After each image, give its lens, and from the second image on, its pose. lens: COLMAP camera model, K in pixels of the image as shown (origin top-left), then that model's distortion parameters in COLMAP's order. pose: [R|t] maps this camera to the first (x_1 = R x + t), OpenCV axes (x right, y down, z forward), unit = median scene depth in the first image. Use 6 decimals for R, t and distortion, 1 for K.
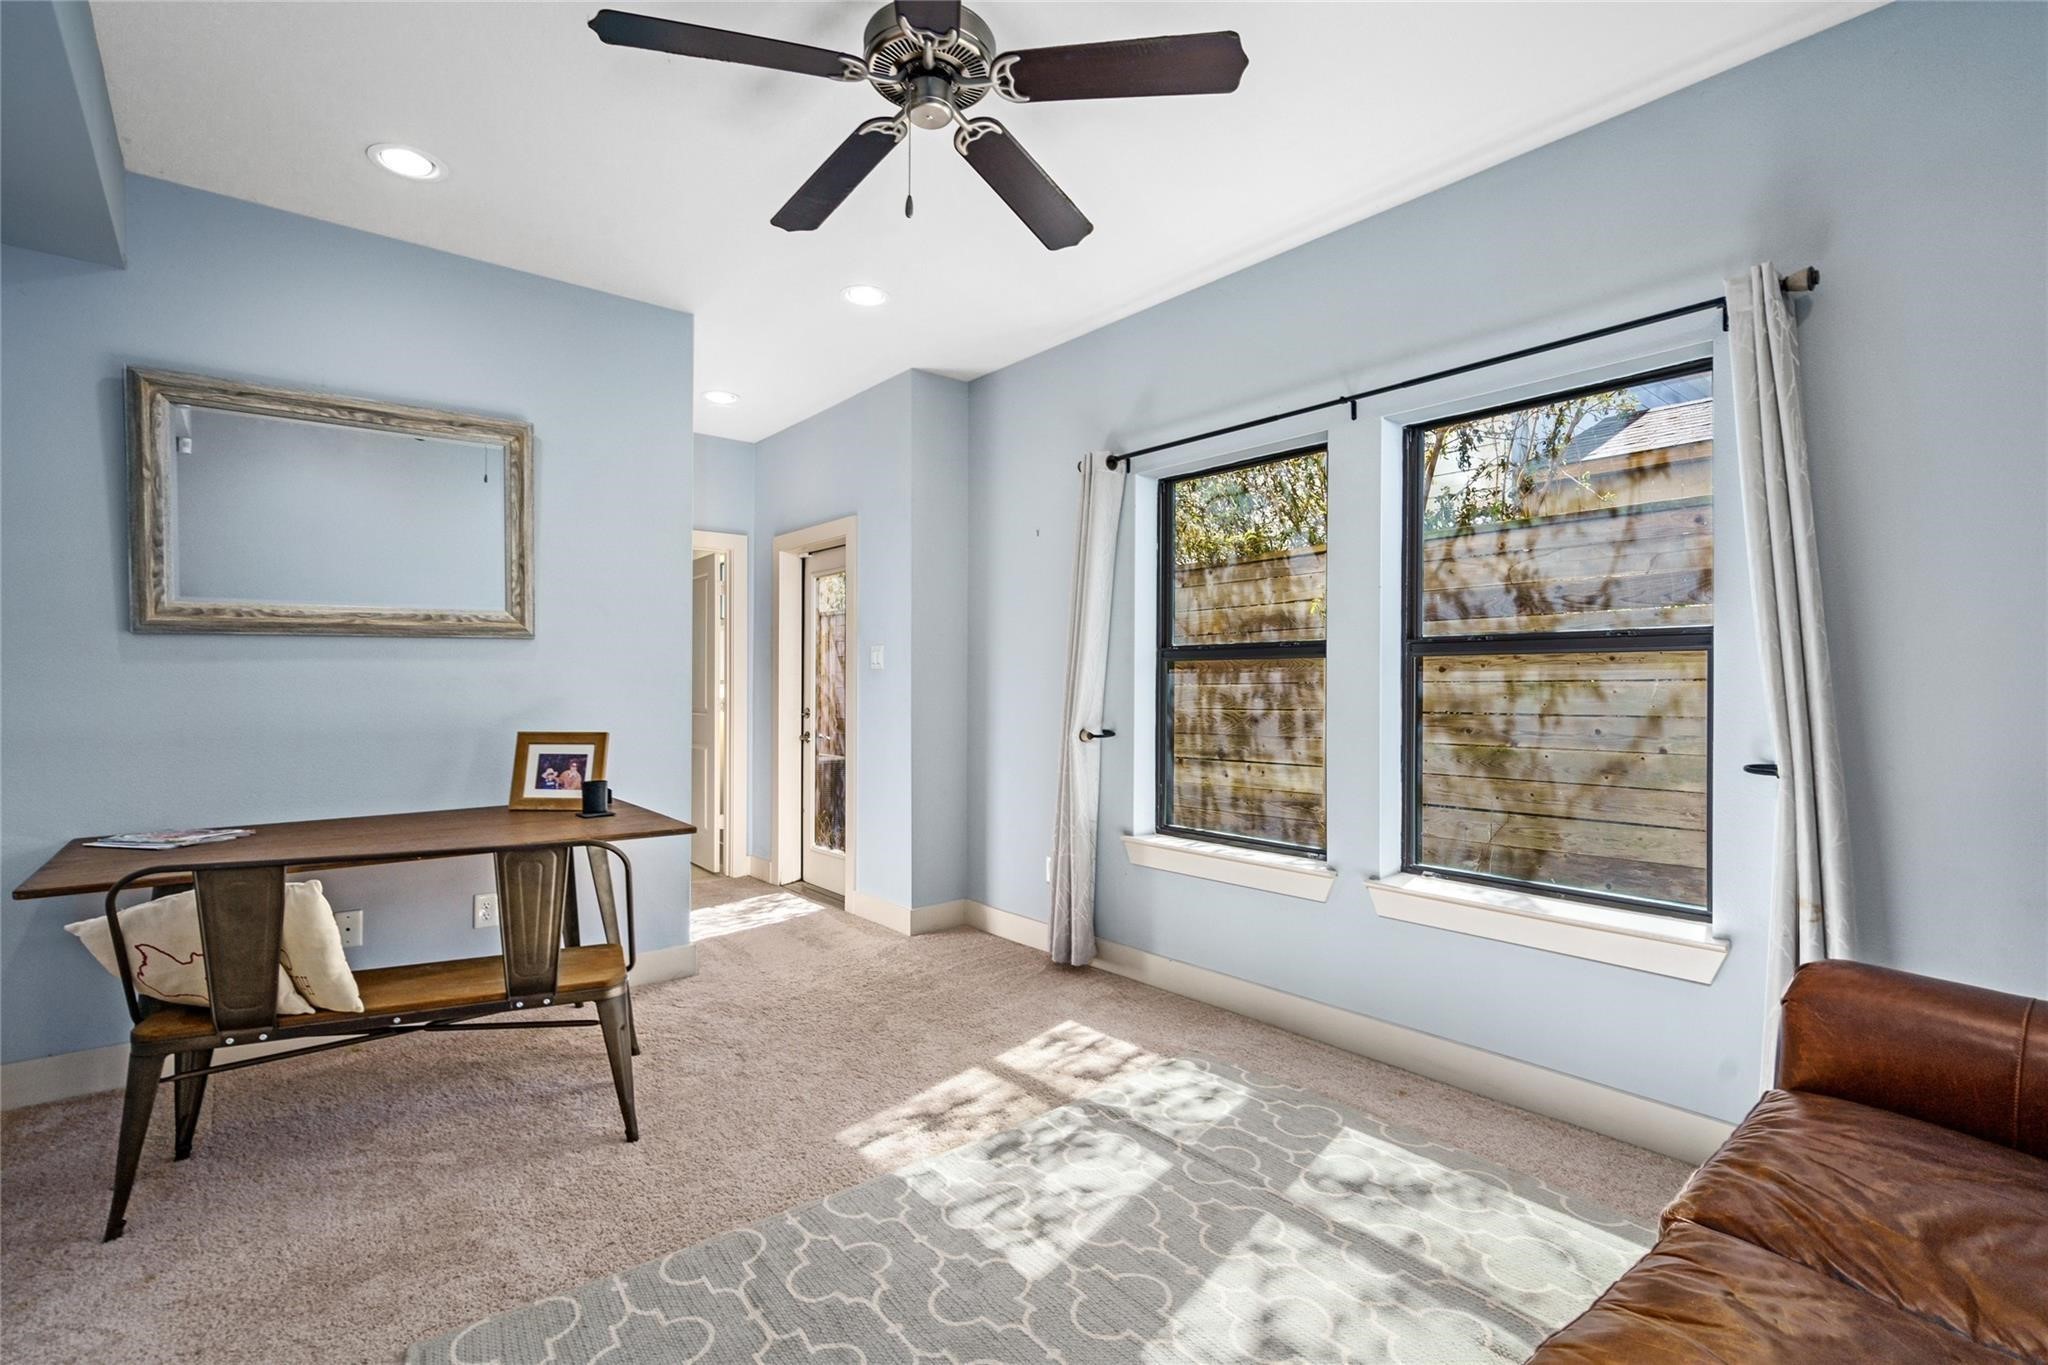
lens RADIAL K [[944.8, 0, 1022.0], [0, 944.8, 684.5], [0, 0, 1]] dist [-0.000848, -0.000103]
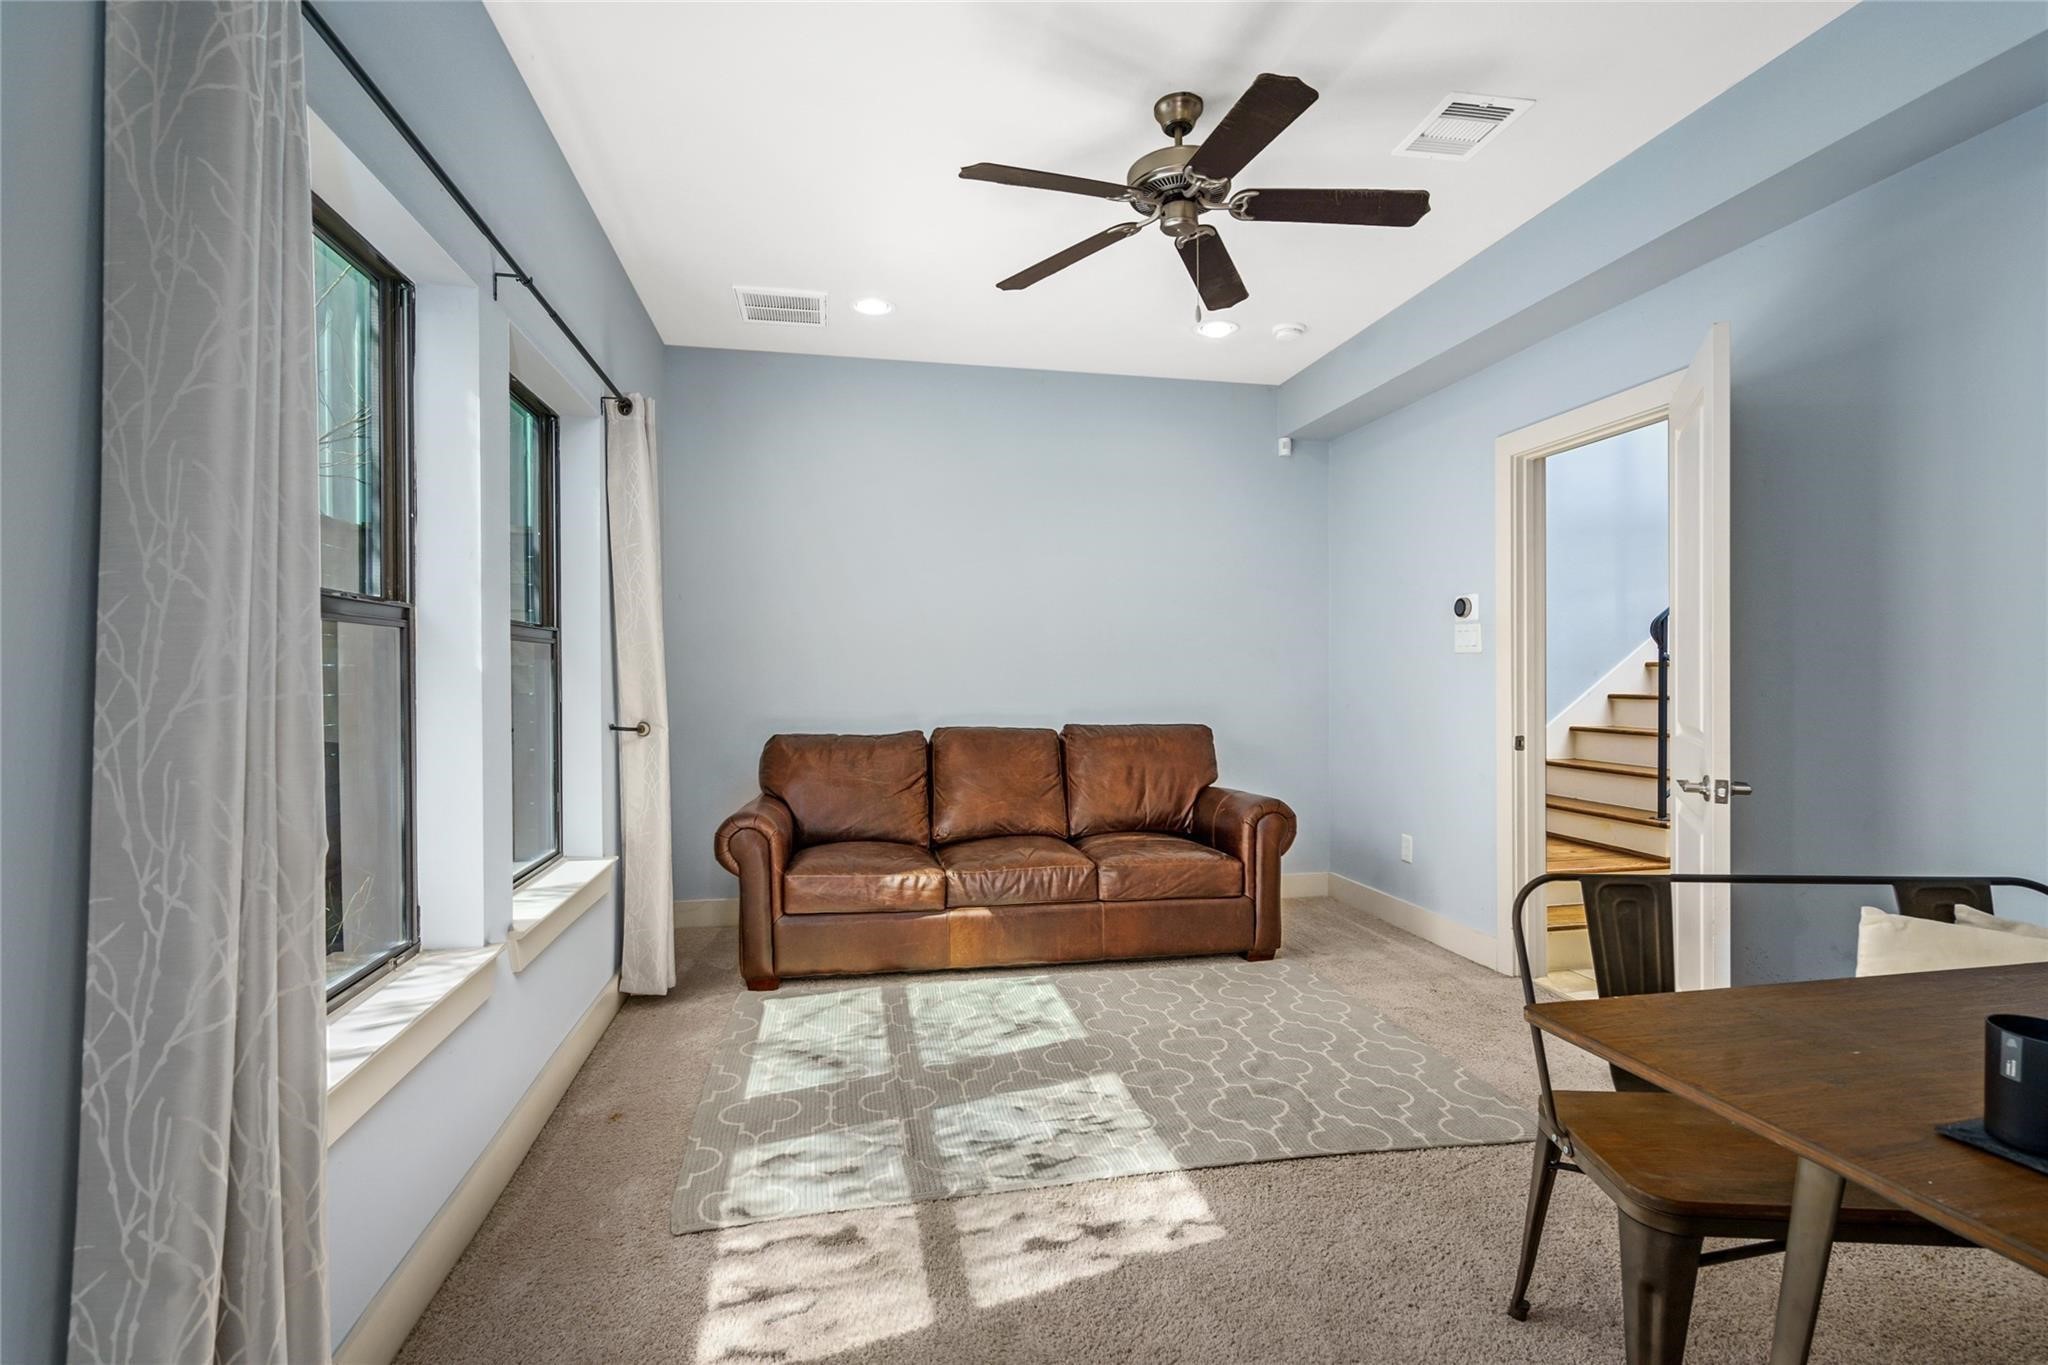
lens RADIAL K [[944.8, 0, 1024.1], [0, 944.8, 684.0], [0, 0, 1]] dist [-0.000848, -0.000103]
pose [[-0.877305, -0.002731, 0.479925, -0.454540], [-0.000913, 0.999991, 0.004022, 0.013564], [-0.479932, 0.003091, -0.877300, 1.908701]]
